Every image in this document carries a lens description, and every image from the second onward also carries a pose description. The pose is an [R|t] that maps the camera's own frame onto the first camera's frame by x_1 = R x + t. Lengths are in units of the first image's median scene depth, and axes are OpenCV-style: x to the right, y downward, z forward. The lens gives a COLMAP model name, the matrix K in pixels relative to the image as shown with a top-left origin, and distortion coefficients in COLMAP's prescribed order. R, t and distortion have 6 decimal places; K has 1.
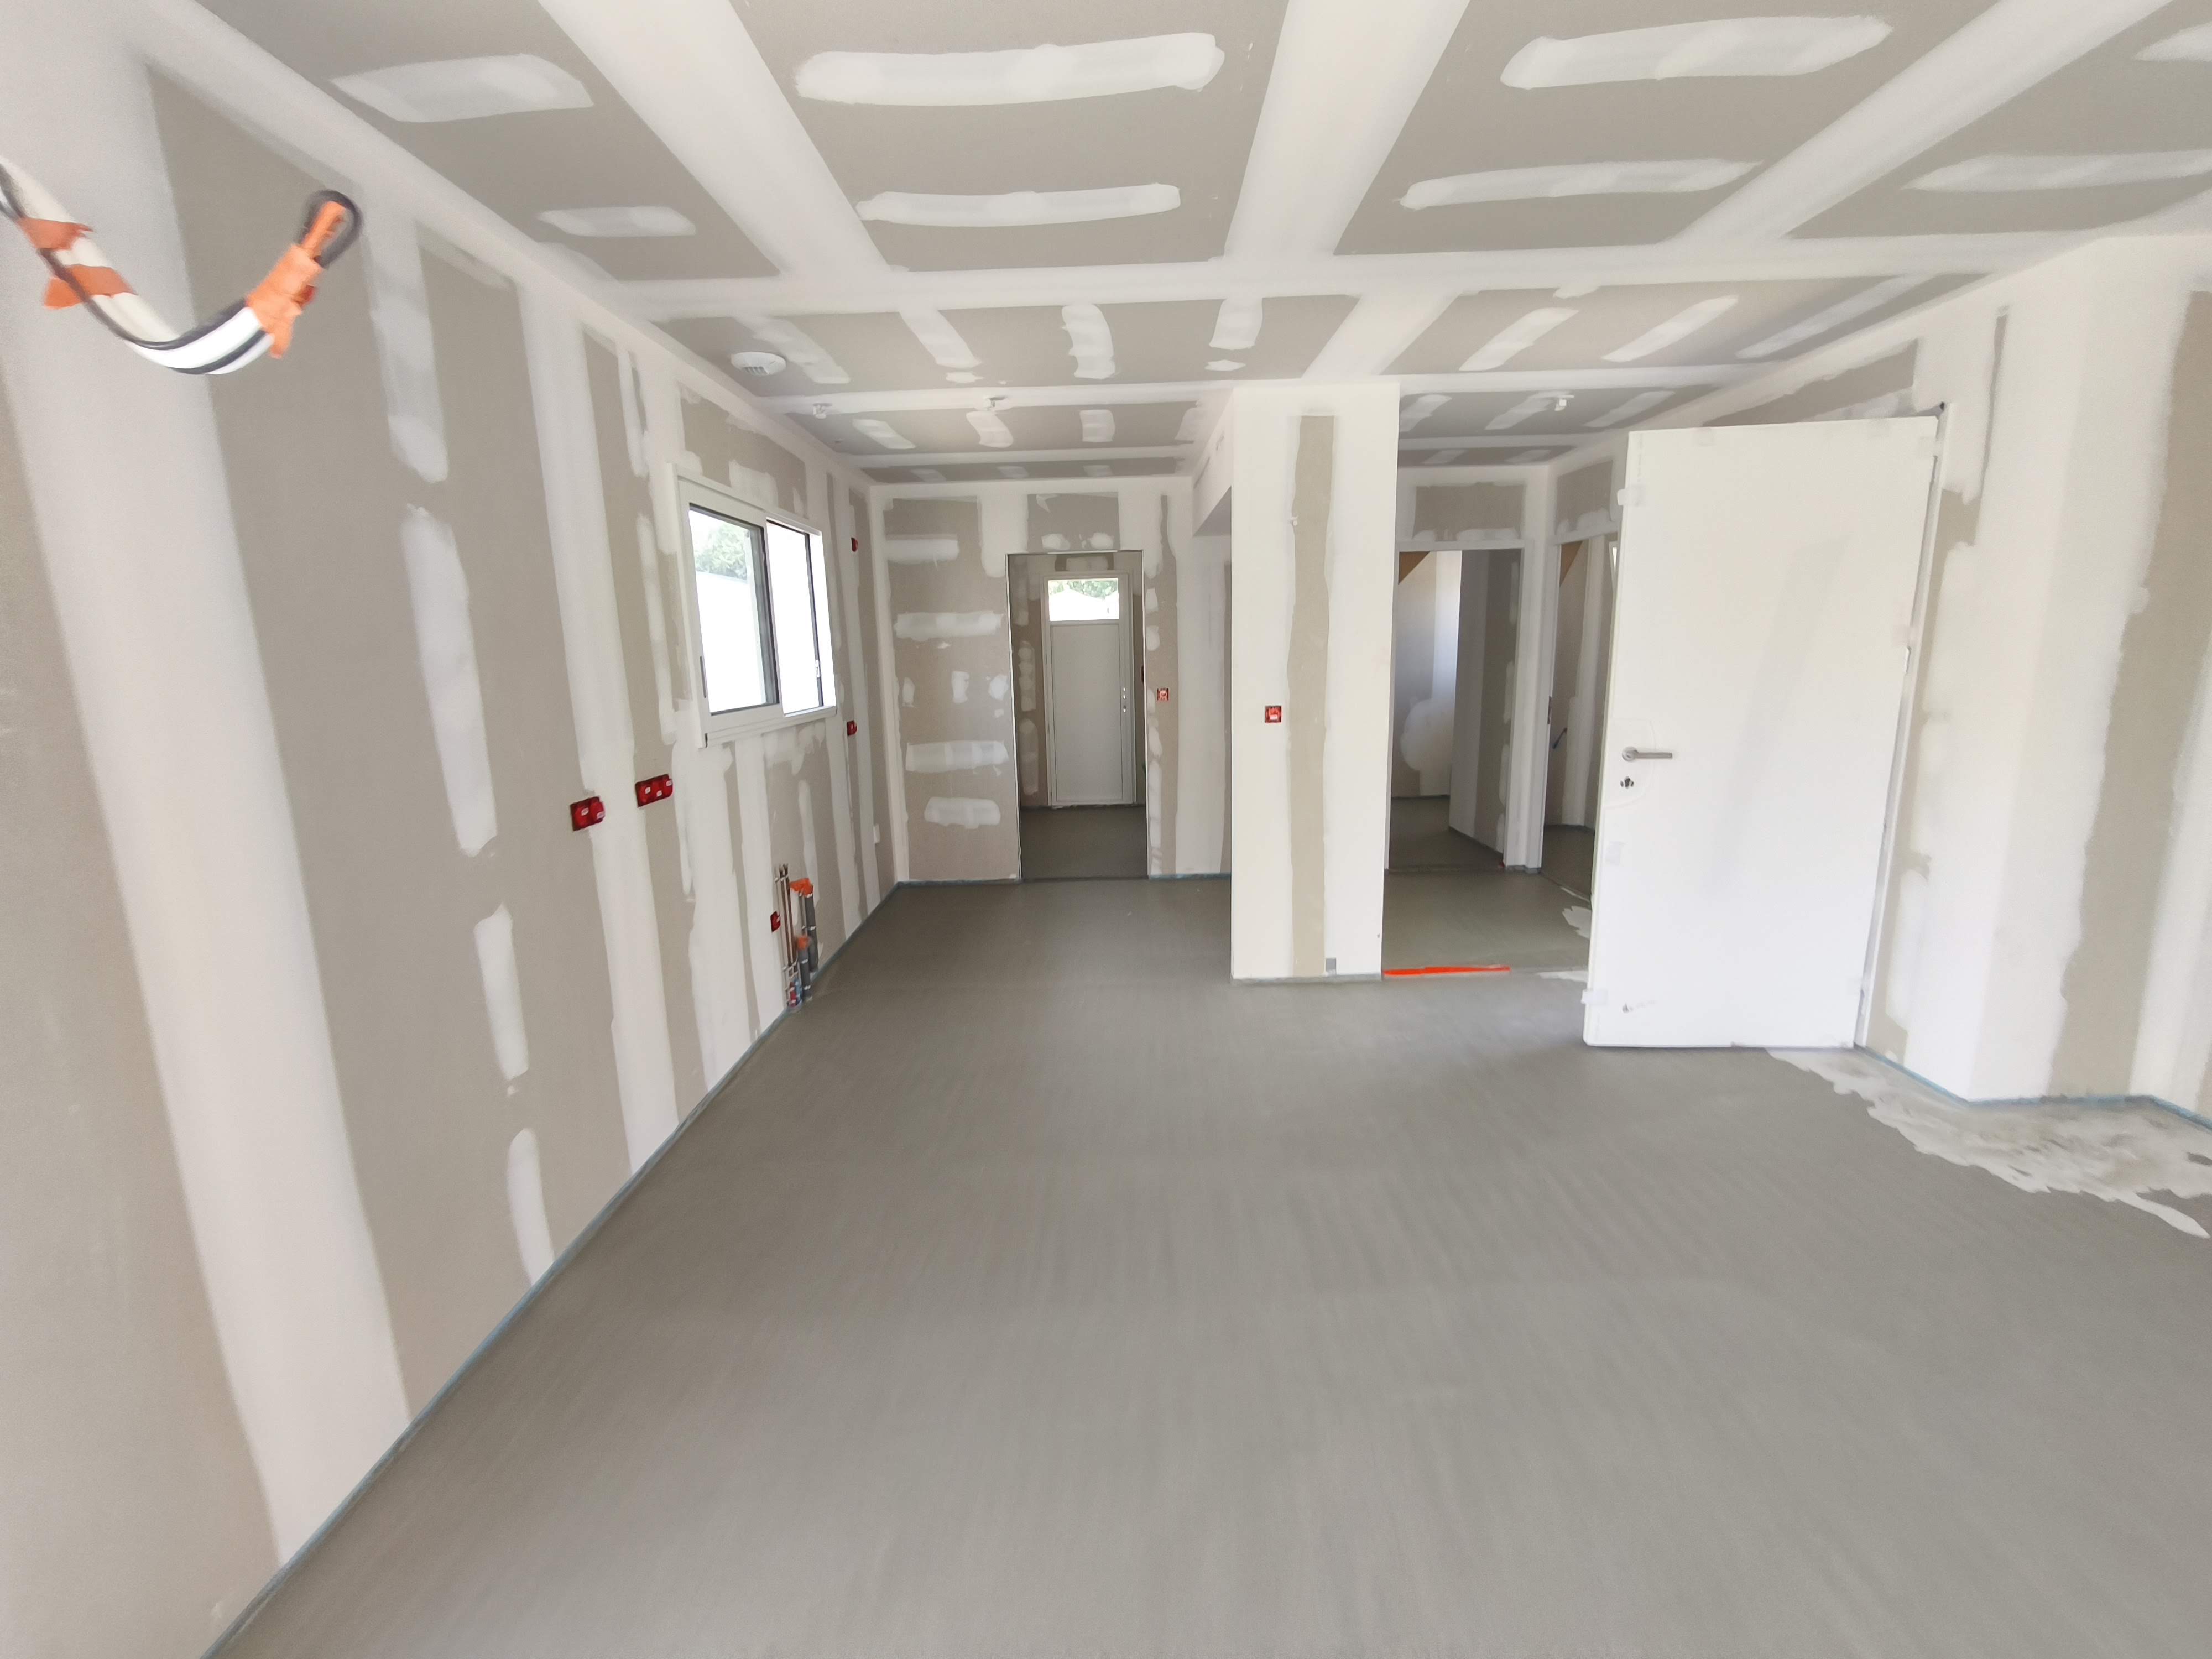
lens RADIAL K [[965.9, 0, 1096.6], [0, 965.9, 822.5], [0, 0, 1]] dist [-0.000214, 0.000171]
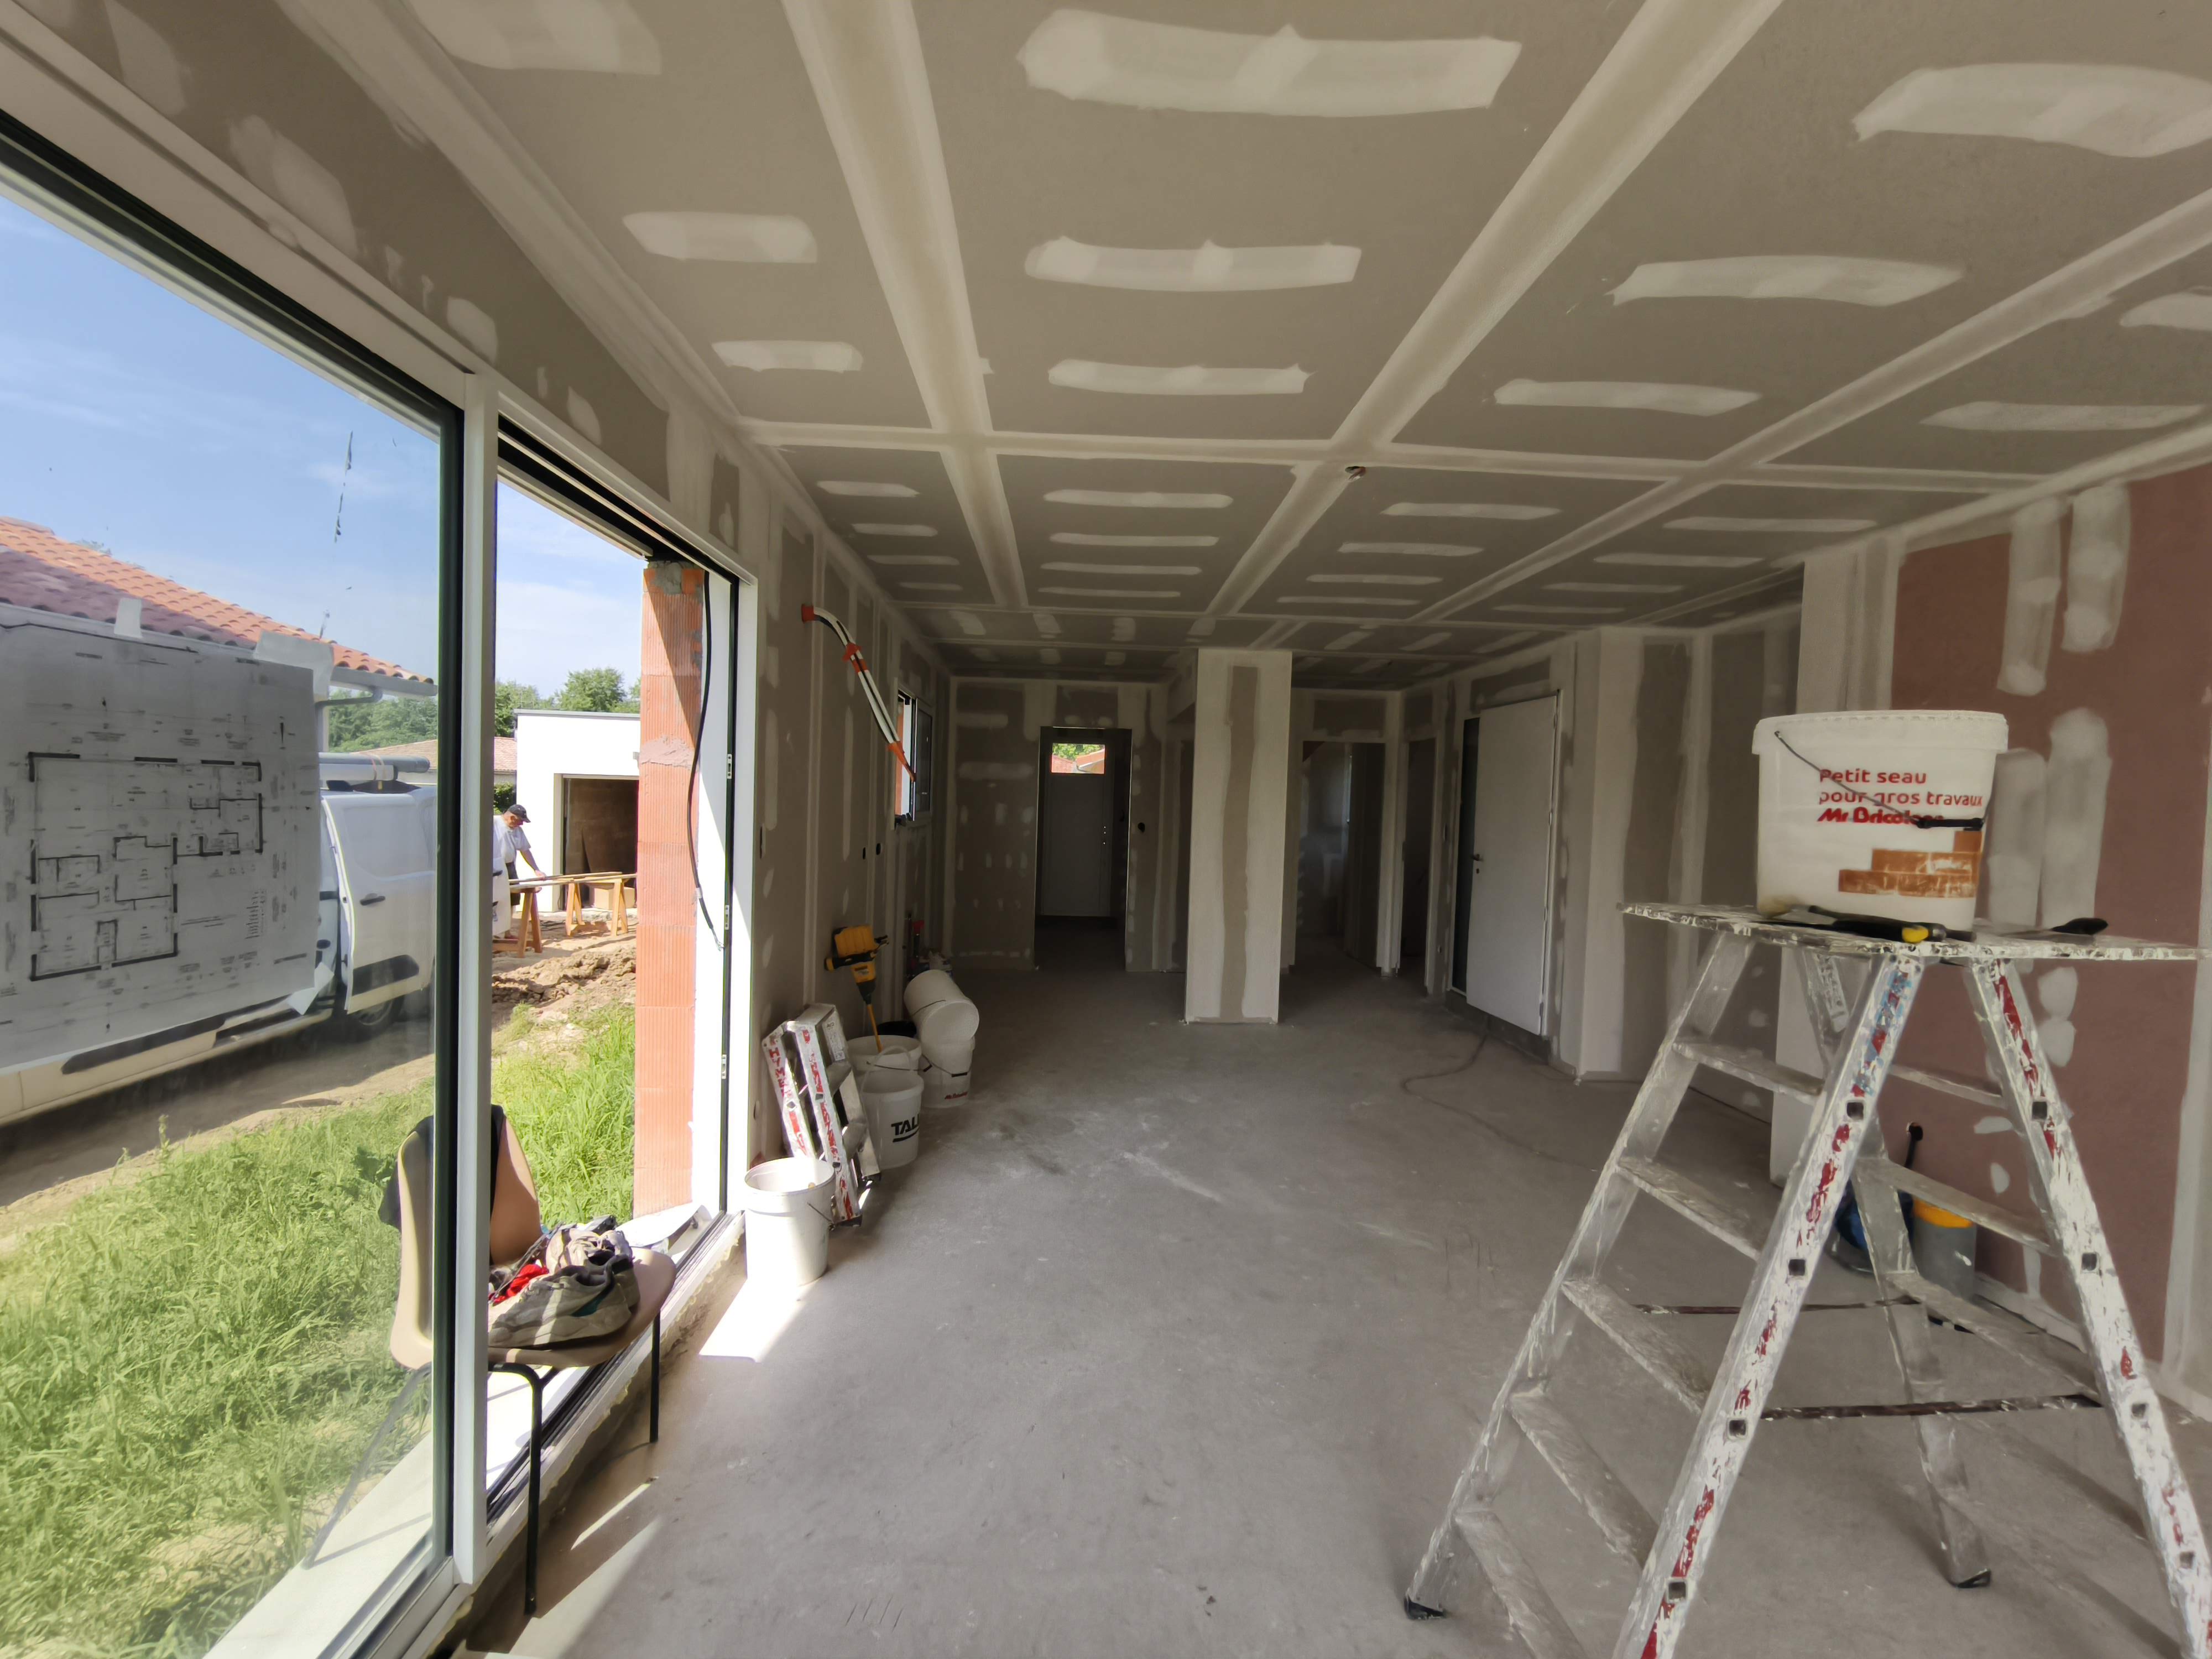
lens RADIAL K [[965.9, 0, 1107.7], [0, 965.9, 835.5], [0, 0, 1]] dist [-0.000214, 0.000171]
pose [[0.996551, 0.054301, 0.062743, -0.073873], [-0.044514, 0.987982, -0.148023, 0.099266], [-0.070026, 0.144719, 0.986992, -0.433691]]
